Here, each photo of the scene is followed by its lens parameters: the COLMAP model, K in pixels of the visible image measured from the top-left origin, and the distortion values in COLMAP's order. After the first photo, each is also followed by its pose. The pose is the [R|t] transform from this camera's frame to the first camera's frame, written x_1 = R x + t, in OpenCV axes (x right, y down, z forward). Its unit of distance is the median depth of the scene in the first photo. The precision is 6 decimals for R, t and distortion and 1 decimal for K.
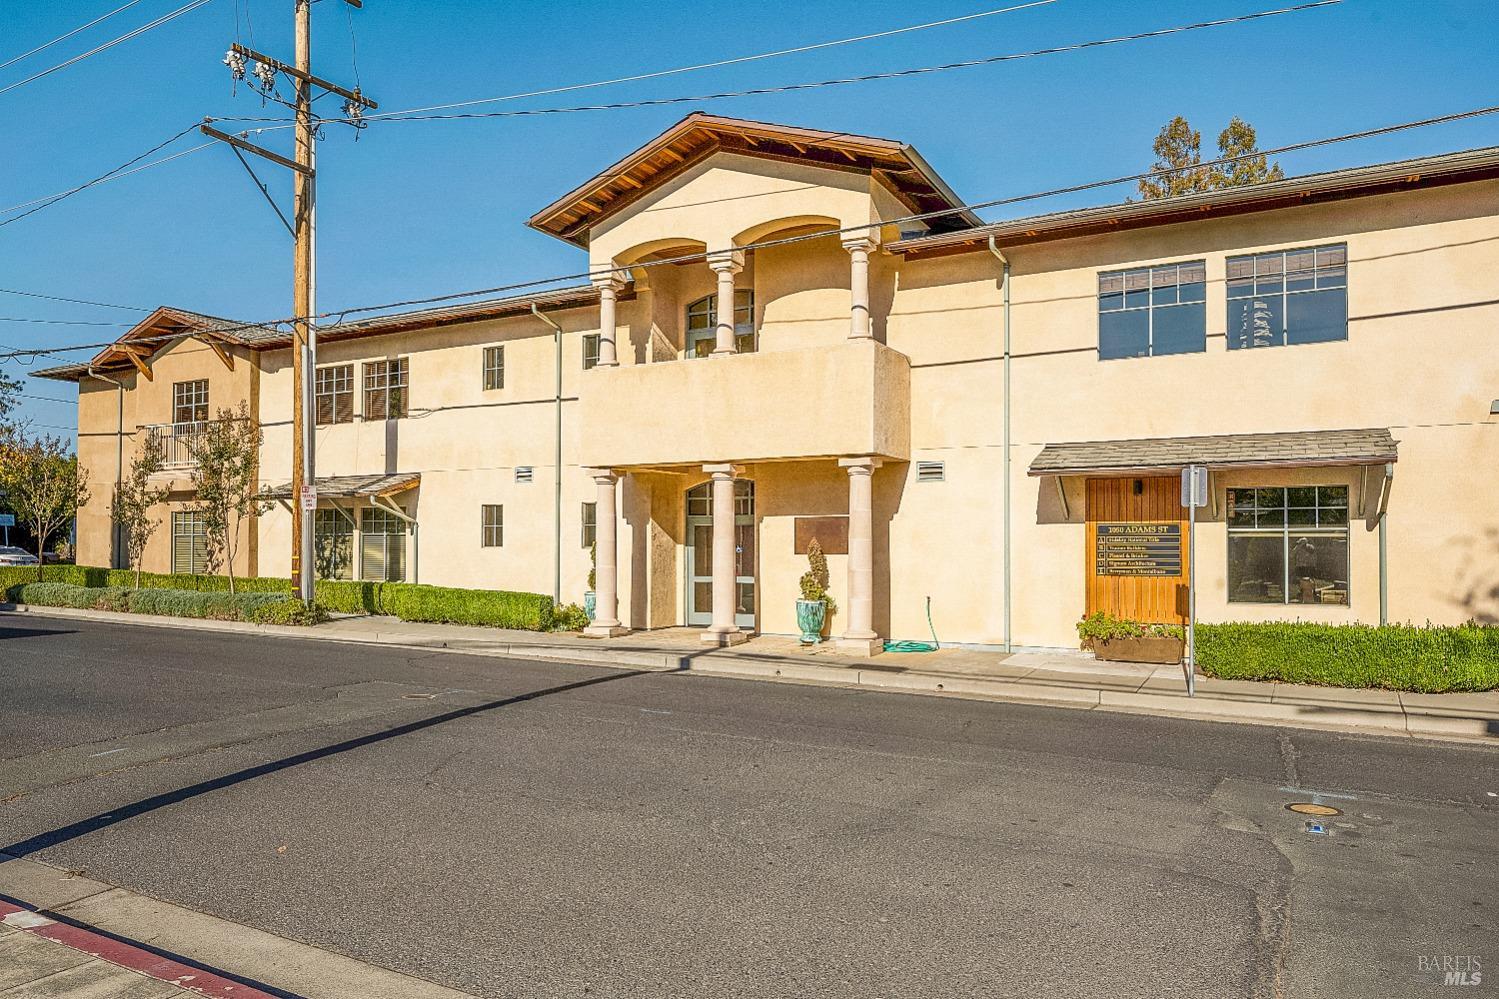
lens RADIAL K [[1020.7, 0, 746.7], [0, 1020.7, 524.2], [0, 0, 1]] dist [0.001070, 0.002694]
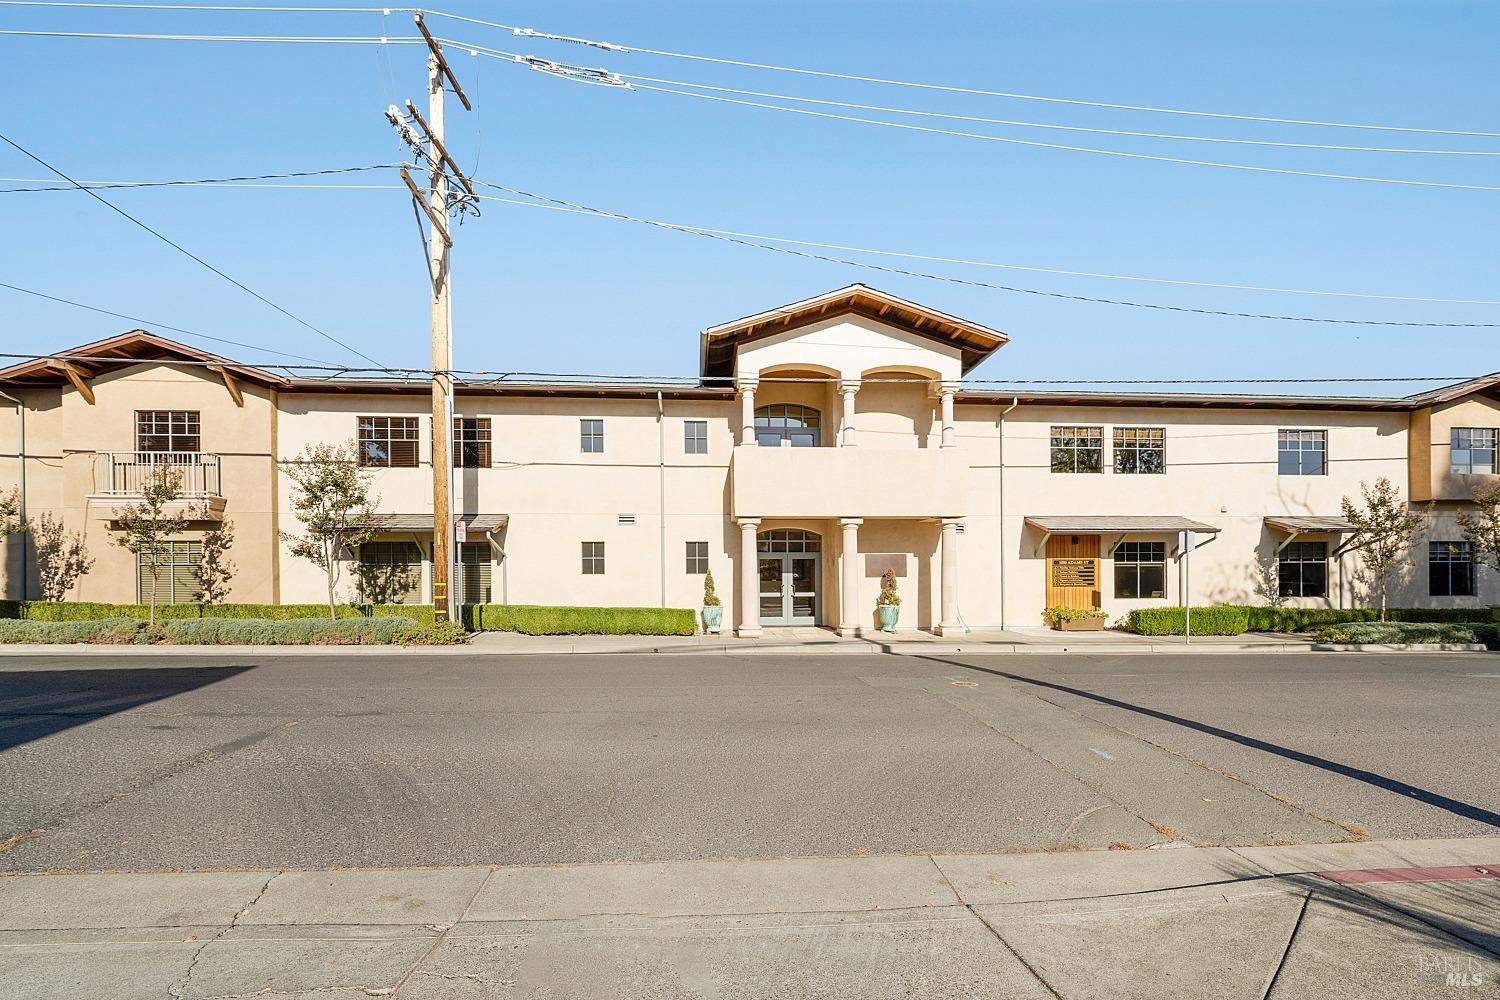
lens RADIAL K [[596.4, 0, 750.3], [0, 596.4, 573.1], [0, 0, 1]] dist [-0.001011, -0.000230]
pose [[0.839103, -0.002821, 0.543965, -0.646414], [-0.006401, 0.999866, 0.015060, 0.010650], [-0.543935, -0.016119, 0.838973, 0.334821]]
